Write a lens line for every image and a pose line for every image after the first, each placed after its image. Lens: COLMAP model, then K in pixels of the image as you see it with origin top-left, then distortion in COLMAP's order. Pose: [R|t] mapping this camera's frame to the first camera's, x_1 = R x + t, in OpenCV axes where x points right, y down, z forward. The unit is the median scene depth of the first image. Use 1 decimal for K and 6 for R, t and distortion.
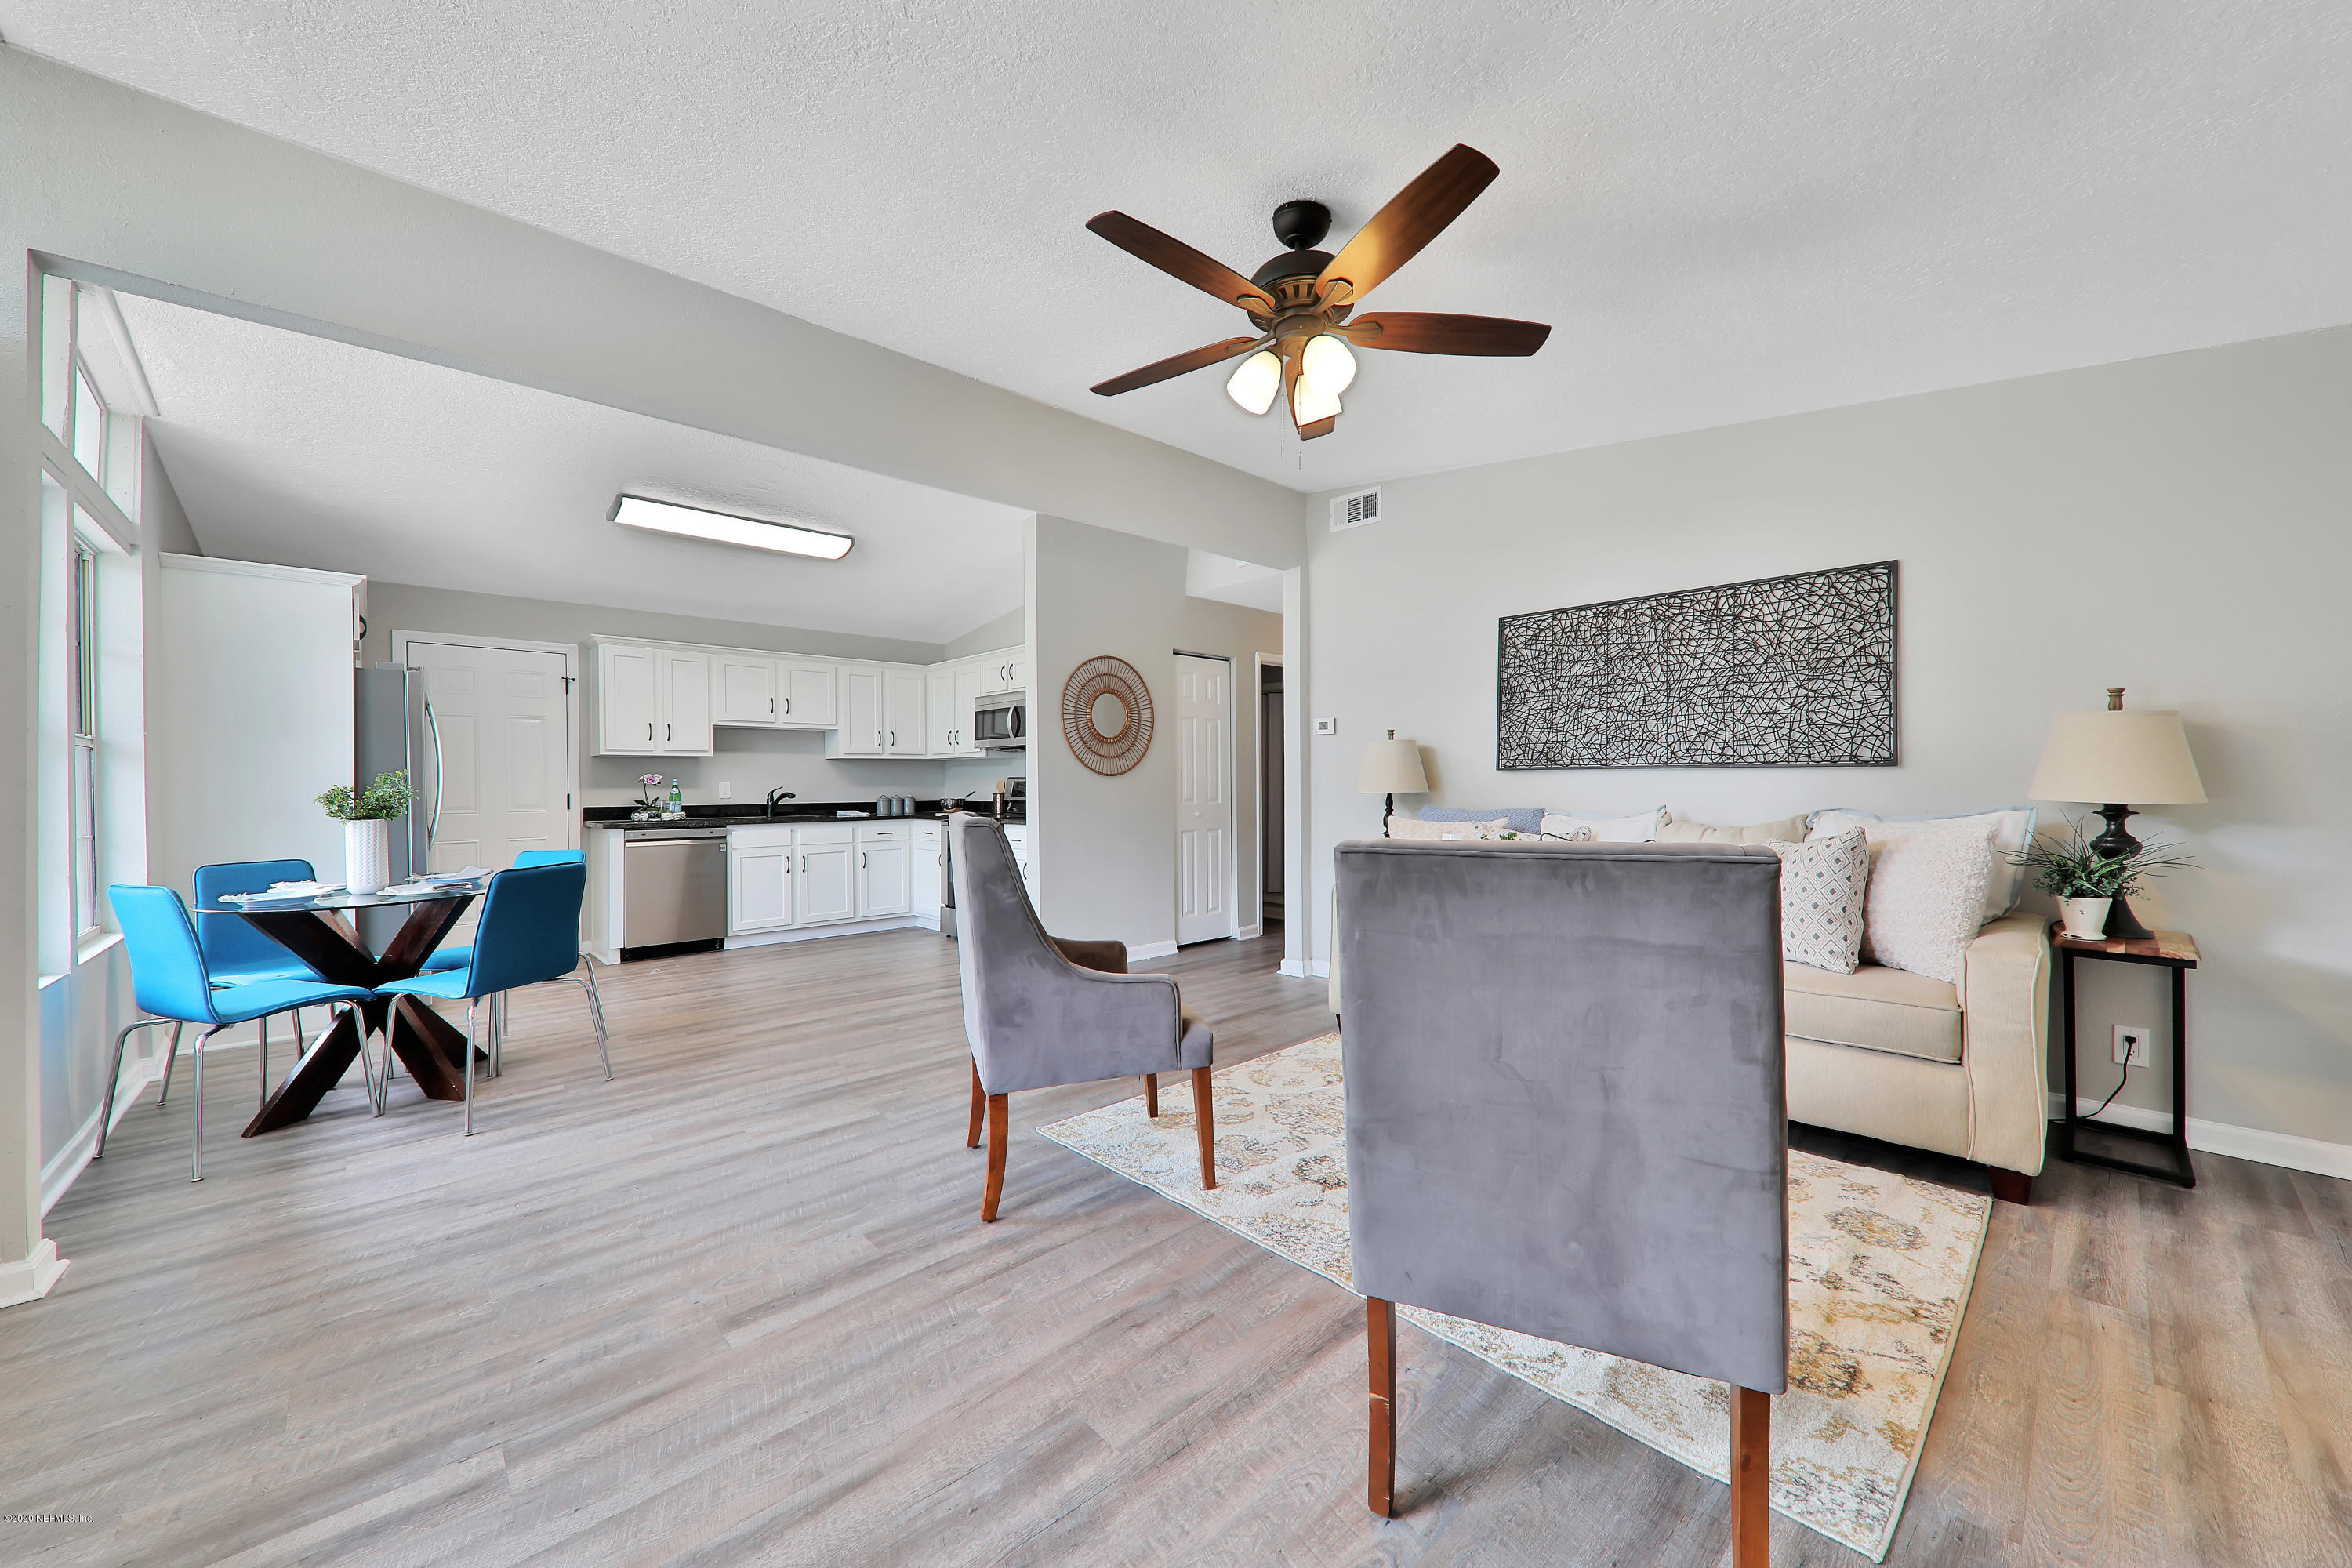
lens RADIAL K [[868.4, 0, 1172.8], [0, 868.4, 772.8], [0, 0, 1]] dist [0.002204, -0.000178]
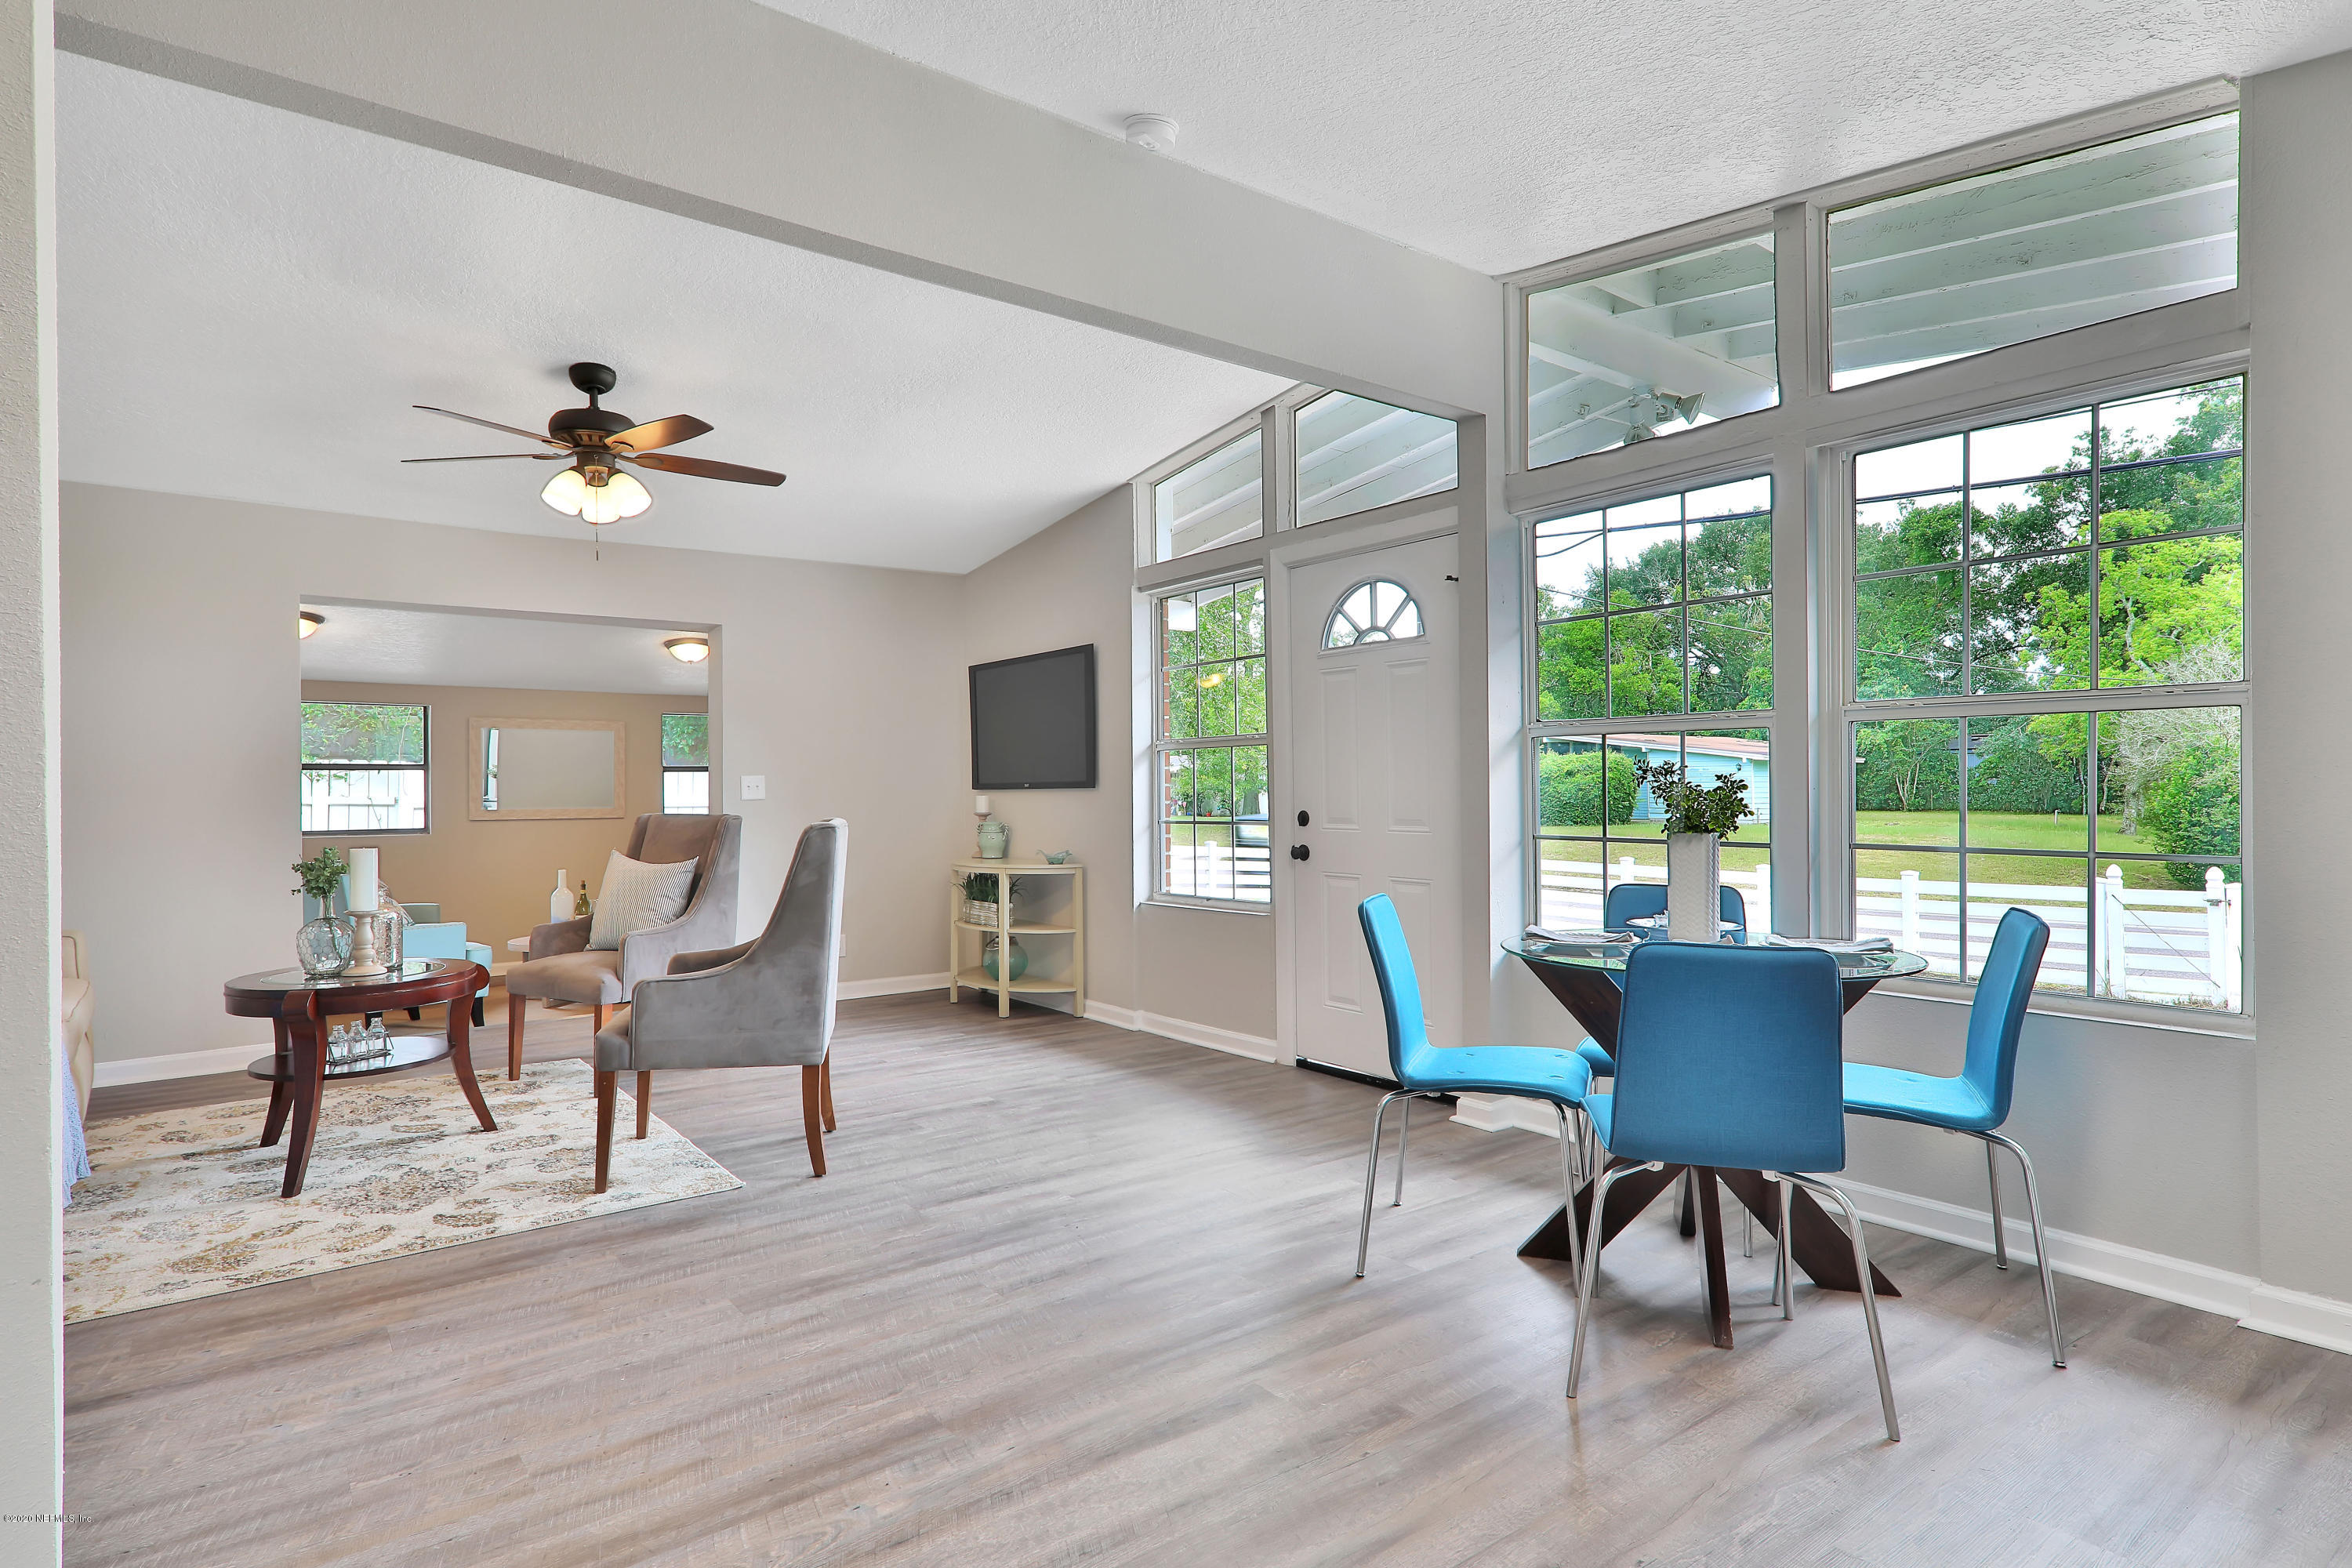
lens RADIAL K [[1229.3, 0, 1170.8], [0, 1229.3, 794.5], [0, 0, 1]] dist [0.019083, 0.000301]
pose [[-0.994755, 0.016886, 0.100880, -0.547116], [0.016493, 0.999853, -0.004732, 0.020112], [-0.100945, -0.003043, -0.994887, 1.673357]]
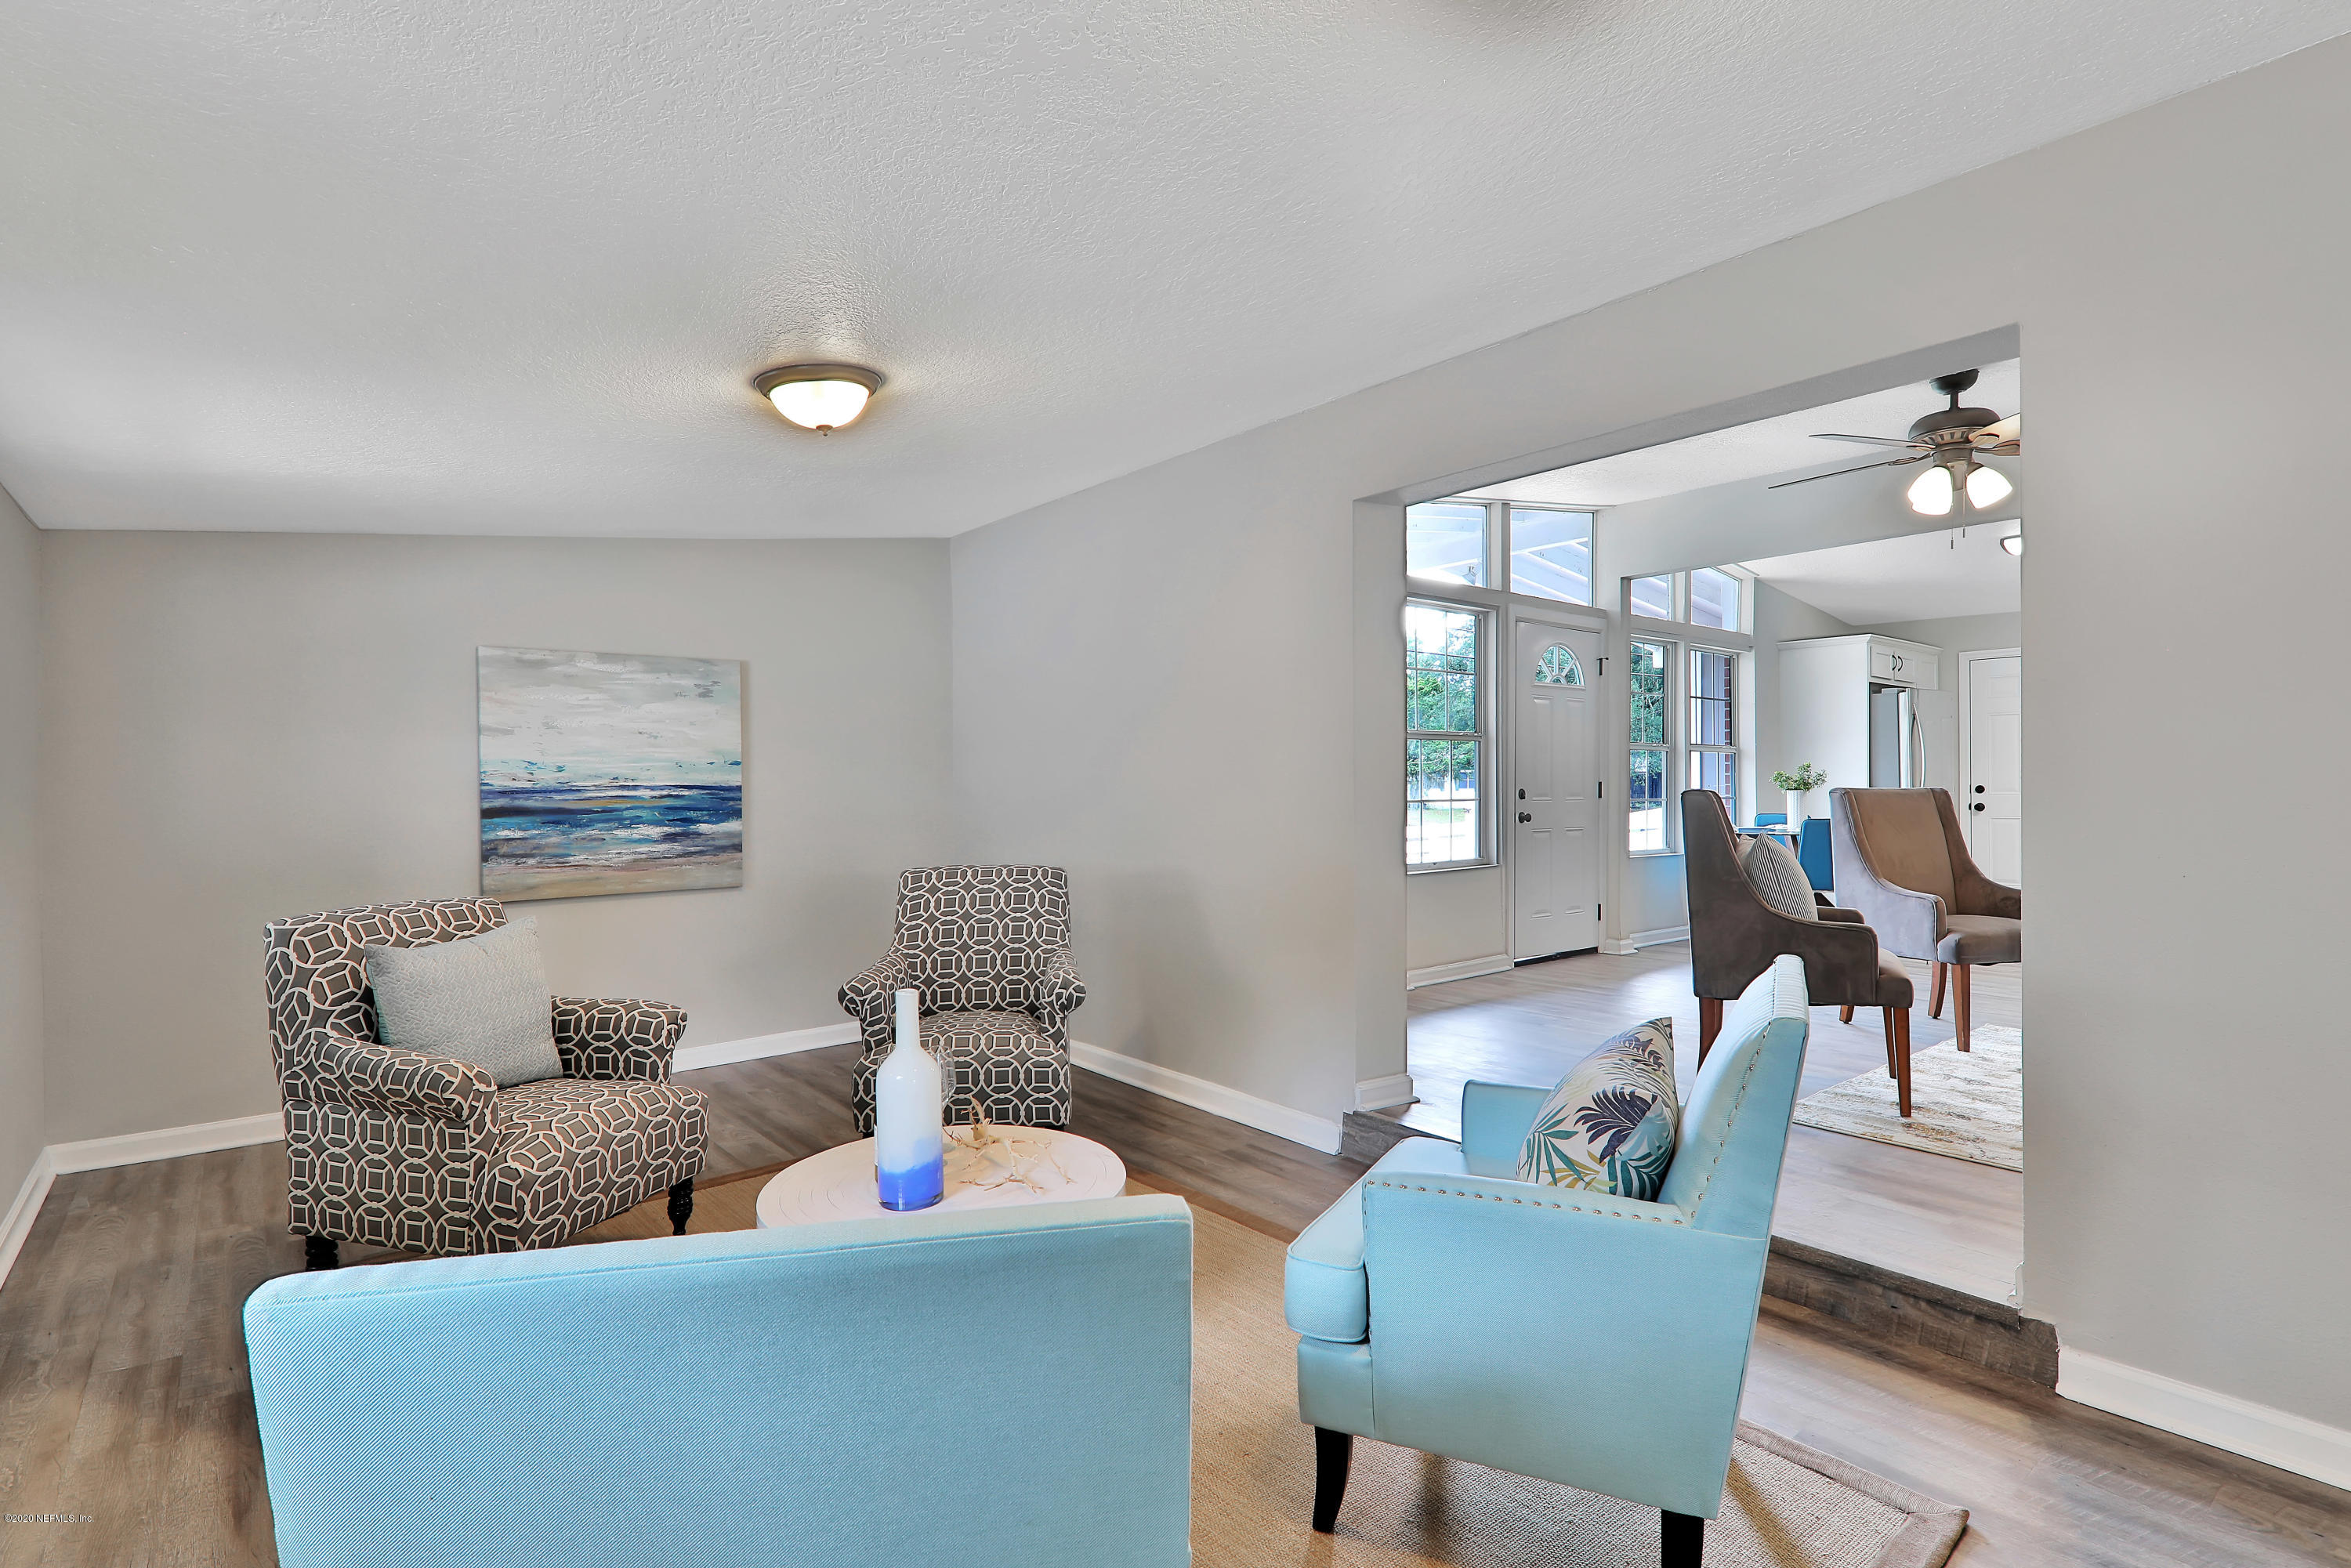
lens RADIAL K [[1134.6, 0, 1175.5], [0, 1134.6, 784.0], [0, 0, 1]] dist [0.014610, -0.000250]
pose [[-0.065688, 0.009054, -0.997799, 1.265152], [0.014569, 0.999861, 0.008113, 0.003791], [0.997734, -0.014003, -0.065811, -0.089068]]
